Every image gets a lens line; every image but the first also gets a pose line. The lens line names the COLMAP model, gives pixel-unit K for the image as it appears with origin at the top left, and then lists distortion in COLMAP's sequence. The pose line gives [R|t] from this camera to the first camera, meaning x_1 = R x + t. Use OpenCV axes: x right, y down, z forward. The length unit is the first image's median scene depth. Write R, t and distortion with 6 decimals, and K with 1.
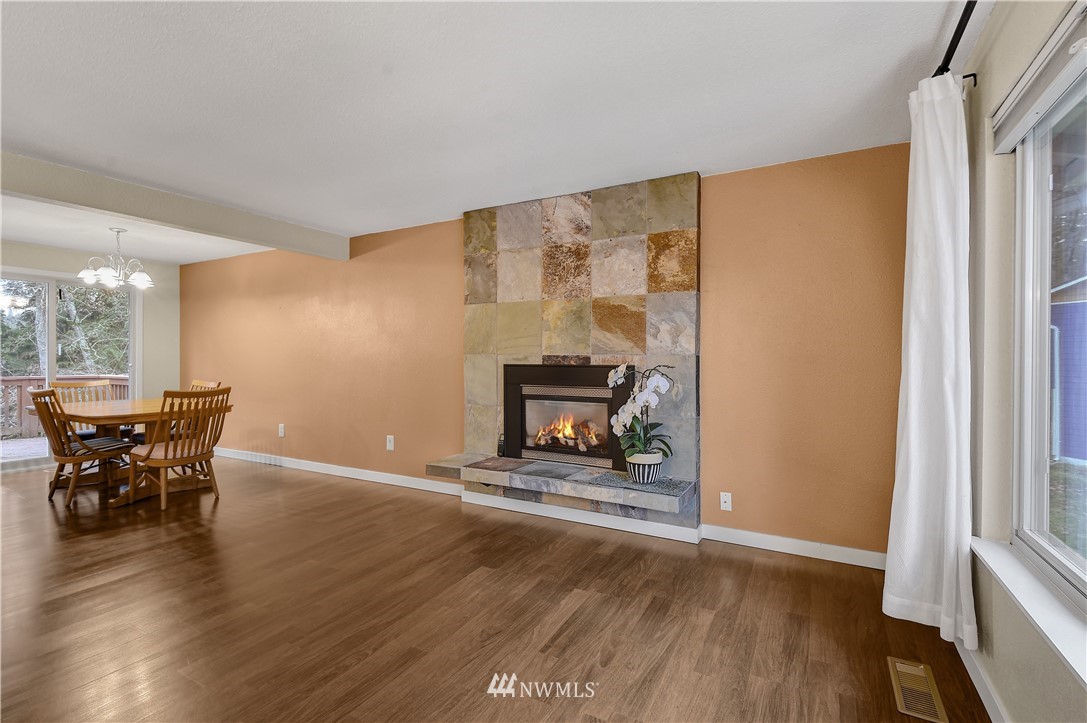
lens RADIAL K [[507.0, 0, 546.7], [0, 507.0, 359.6], [0, 0, 1]] dist [0.000431, -0.000002]
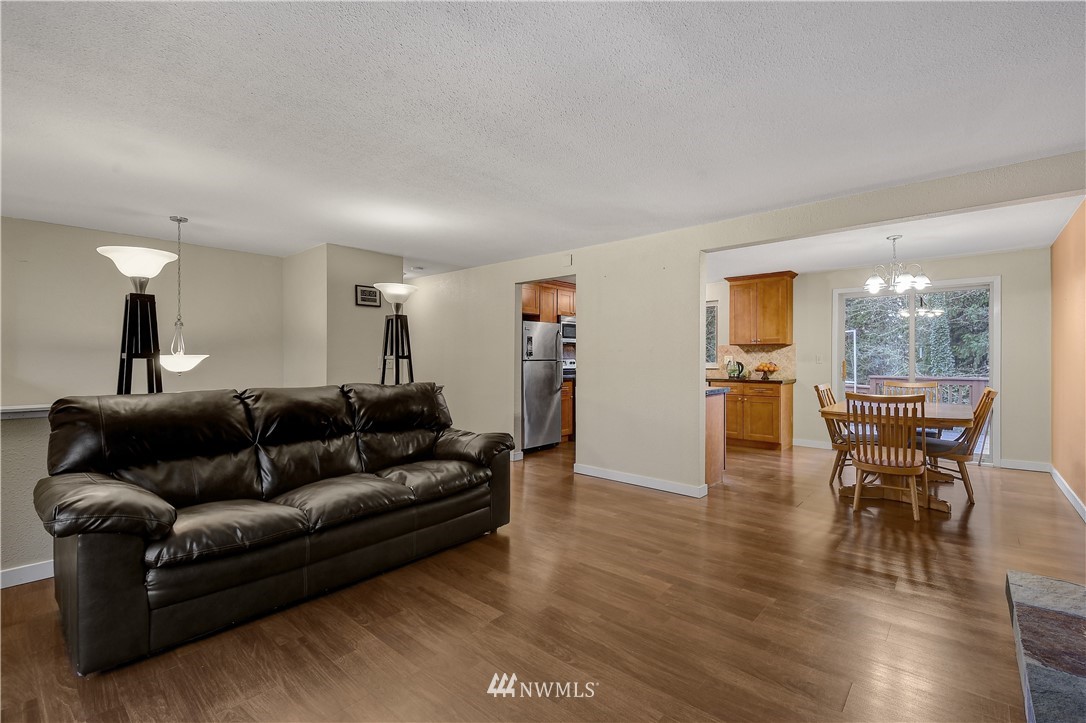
lens RADIAL K [[473.0, 0, 549.6], [0, 473.0, 358.4], [0, 0, 1]] dist [-0.001947, -0.000092]
pose [[-0.209761, 0.001207, -0.977752, 0.270786], [-0.005992, 0.999979, 0.002520, -0.004347], [0.977734, 0.006387, -0.209749, 0.564718]]
